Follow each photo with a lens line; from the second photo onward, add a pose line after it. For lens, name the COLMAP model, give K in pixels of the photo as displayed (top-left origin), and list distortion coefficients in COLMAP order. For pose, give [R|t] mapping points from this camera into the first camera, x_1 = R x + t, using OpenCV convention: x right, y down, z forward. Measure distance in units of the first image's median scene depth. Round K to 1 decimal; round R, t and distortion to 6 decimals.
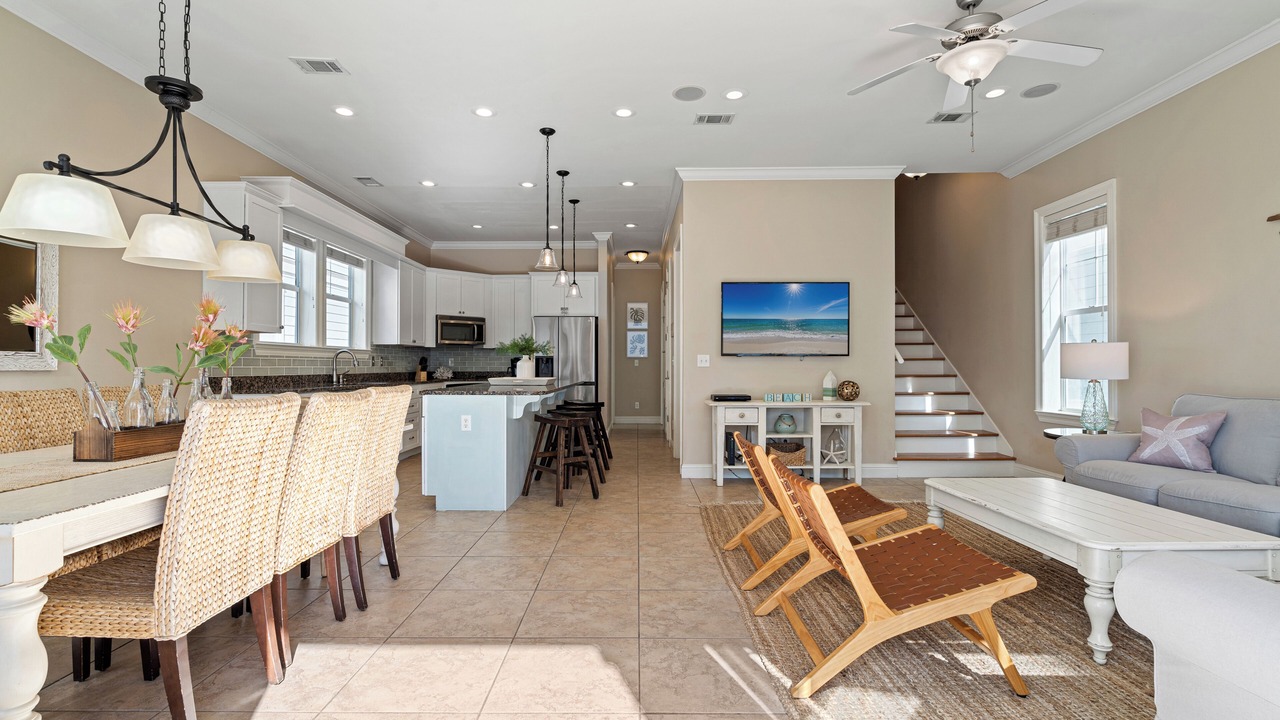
lens RADIAL K [[589.2, 0, 626.2], [0, 589.2, 363.9], [0, 0, 1]] dist [-0.008119, 0.003640]
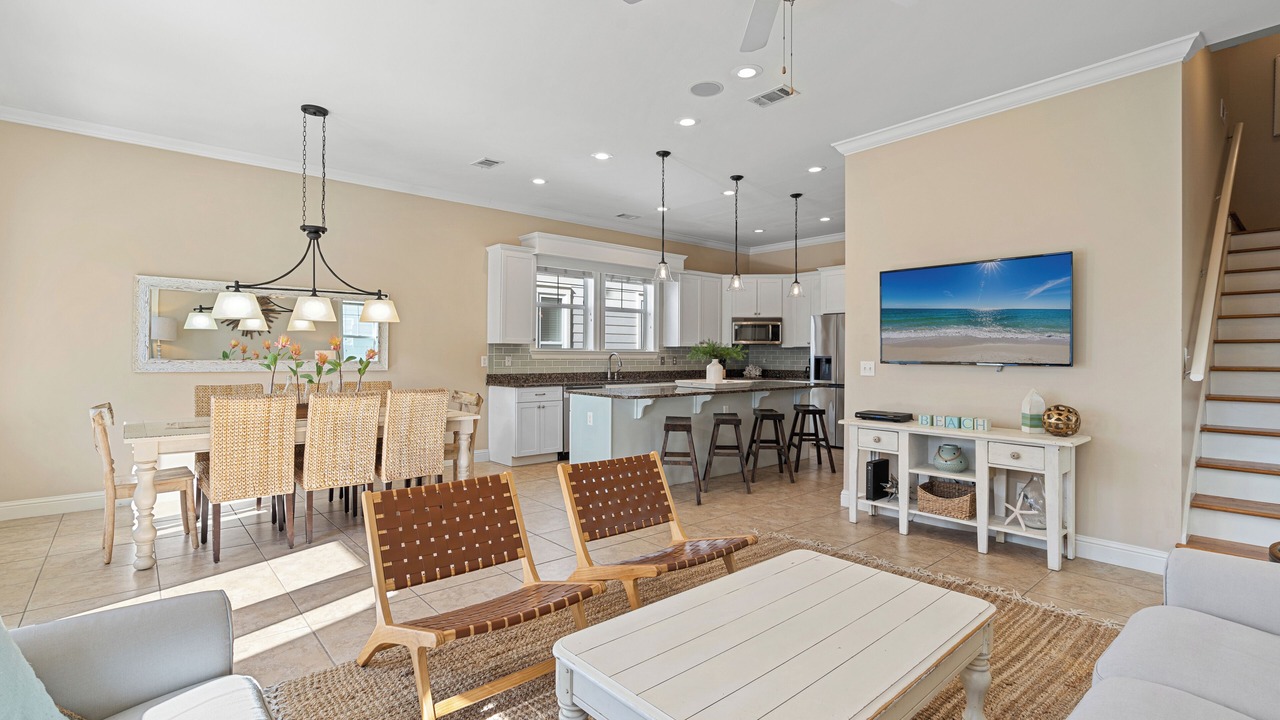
lens RADIAL K [[589.2, 0, 634.6], [0, 589.2, 354.4], [0, 0, 1]] dist [-0.008119, 0.003640]
pose [[0.655014, 0.004377, -0.755604, 0.565826], [-0.001369, 0.999988, 0.004606, -0.029864], [0.755615, -0.001983, 0.655013, 0.225284]]
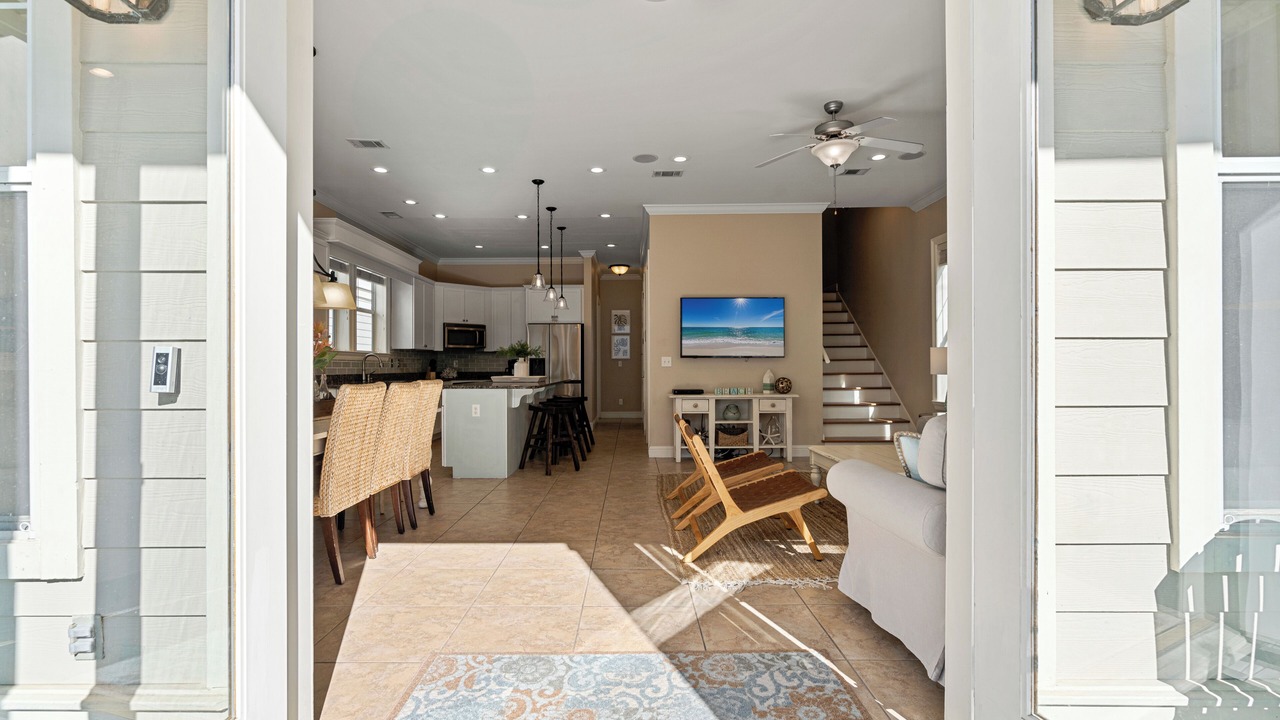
lens RADIAL K [[589.2, 0, 621.2], [0, 589.2, 362.0], [0, 0, 1]] dist [-0.008119, 0.003640]
pose [[0.999991, -0.004010, 0.001235, 0.037343], [0.004016, 0.999982, -0.004550, 0.000508], [-0.001217, 0.004555, 0.999989, -0.236183]]
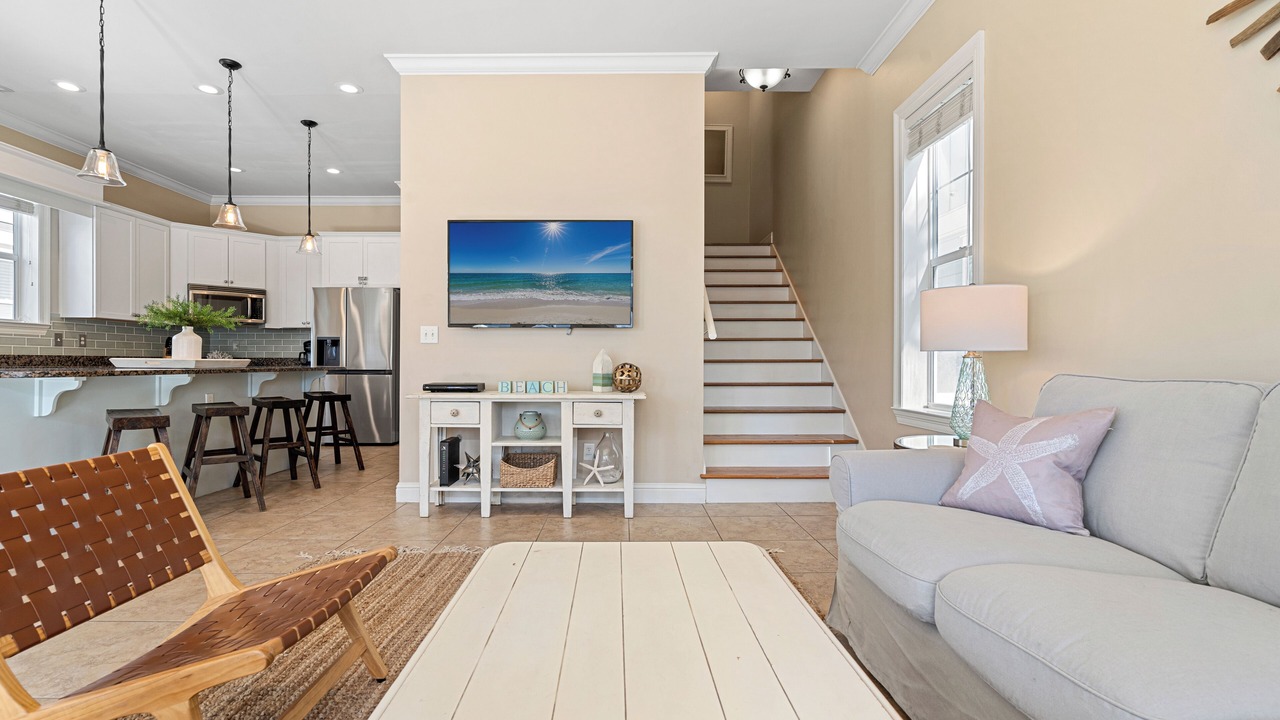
lens RADIAL K [[589.2, 0, 622.1], [0, 589.2, 367.1], [0, 0, 1]] dist [-0.008119, 0.003640]
pose [[0.999971, 0.003864, 0.006587, 0.372450], [-0.003920, 0.999956, 0.008553, 0.027882], [-0.006553, -0.008578, 0.999942, 0.315954]]
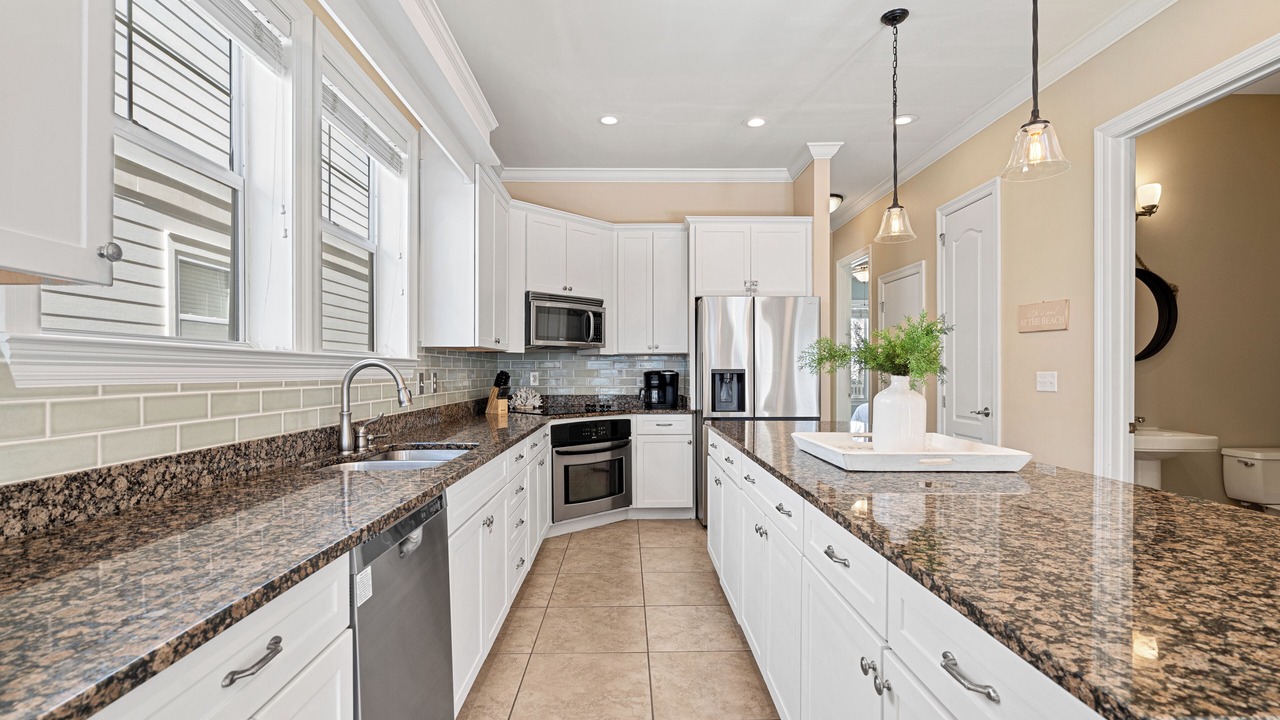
lens RADIAL K [[589.2, 0, 639.8], [0, 589.2, 362.9], [0, 0, 1]] dist [-0.008119, 0.003640]
pose [[0.998761, -0.007522, 0.049197, -0.366307], [0.008102, 0.999900, -0.011611, -0.018031], [-0.049105, 0.011995, 0.998722, 0.692313]]
